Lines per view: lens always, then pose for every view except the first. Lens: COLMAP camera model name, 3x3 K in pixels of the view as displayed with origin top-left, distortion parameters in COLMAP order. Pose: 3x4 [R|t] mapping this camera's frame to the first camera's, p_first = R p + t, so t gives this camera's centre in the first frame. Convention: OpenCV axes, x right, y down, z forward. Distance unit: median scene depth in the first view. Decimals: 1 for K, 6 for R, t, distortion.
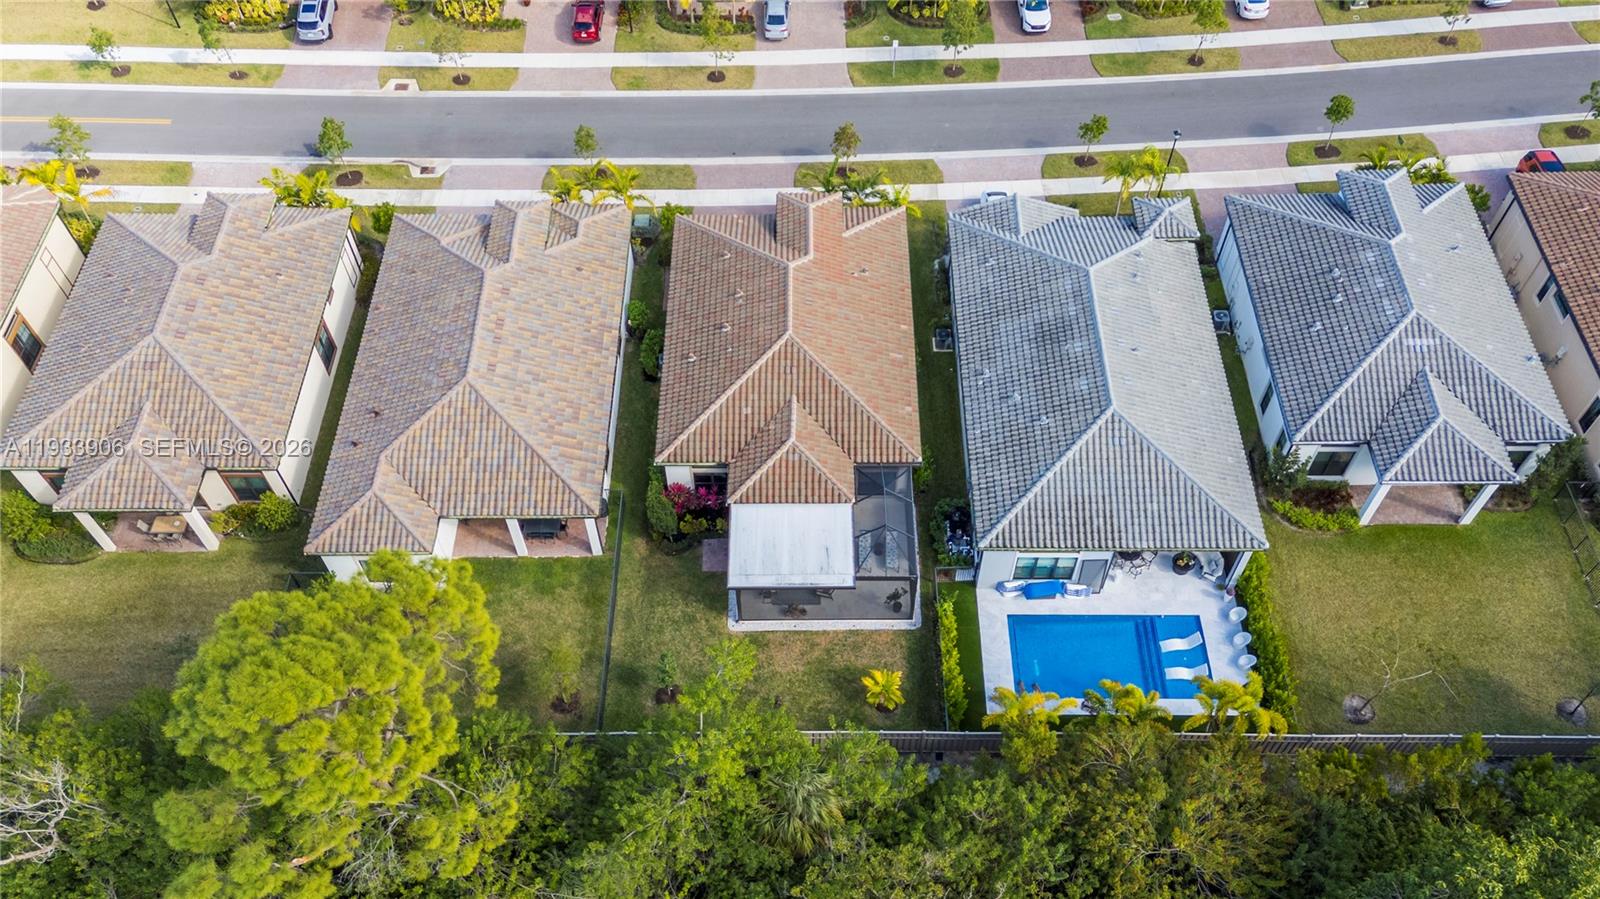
lens RADIAL K [[1170.4, 0, 800.0], [0, 1170.4, 449.5], [0, 0, 1]] dist [0.045206, 0.001174]
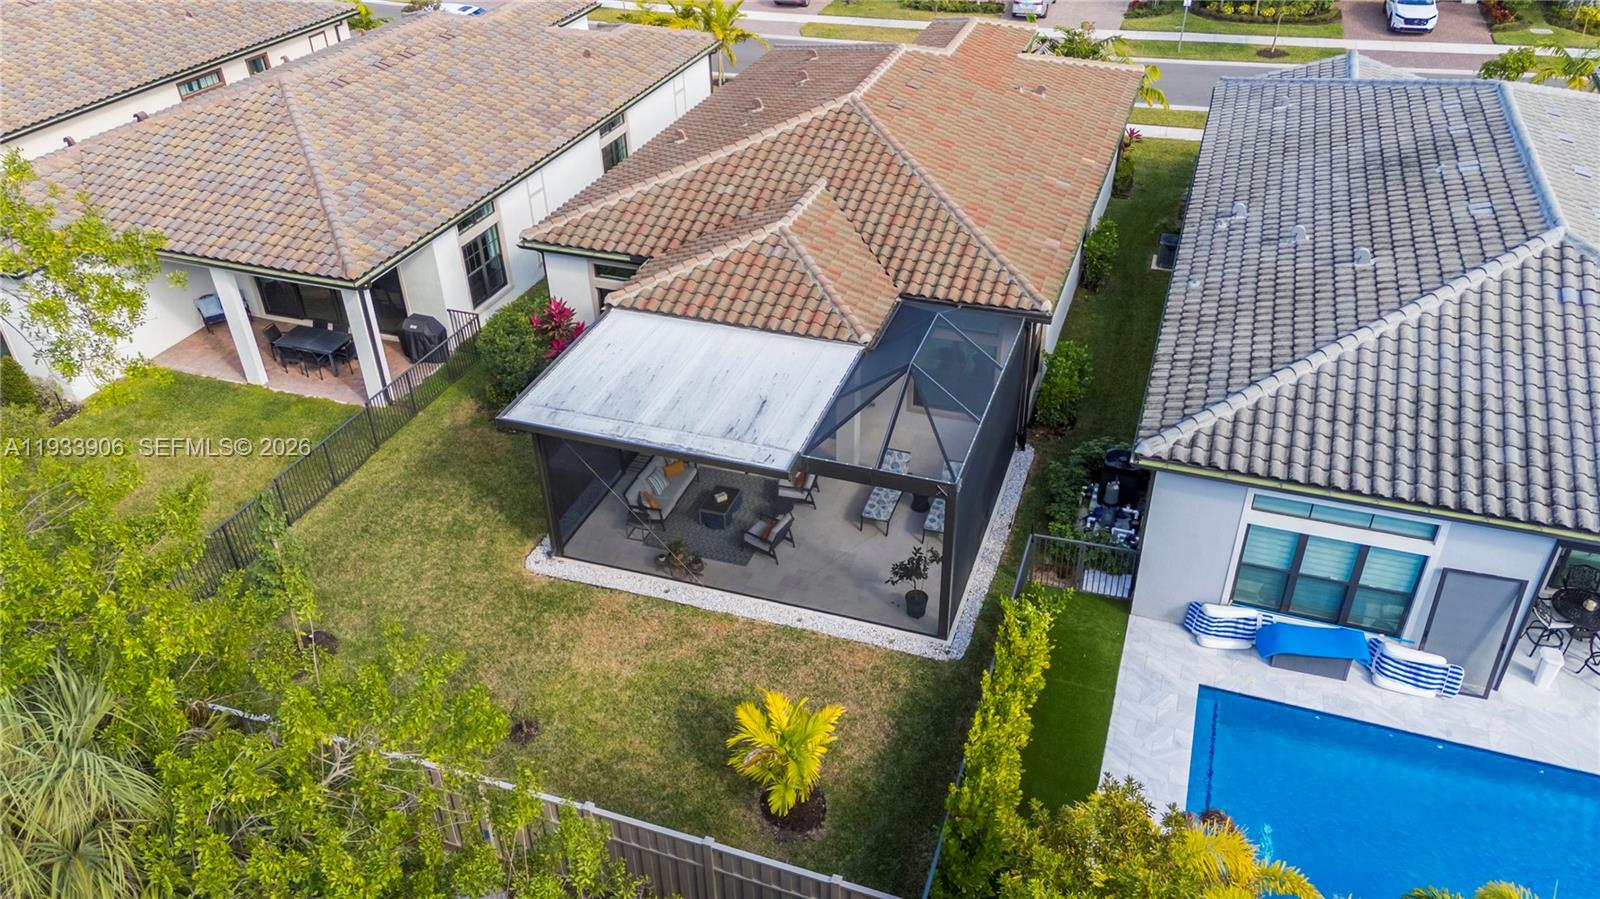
lens RADIAL K [[1144.0, 0, 800.2], [0, 1144.0, 394.3], [0, 0, 1]] dist [0.059888, 0.003584]
pose [[0.947289, 0.161915, -0.276453, 0.143008], [-0.237846, 0.933528, -0.268243, 0.182861], [0.214644, 0.319857, 0.922832, 0.603906]]
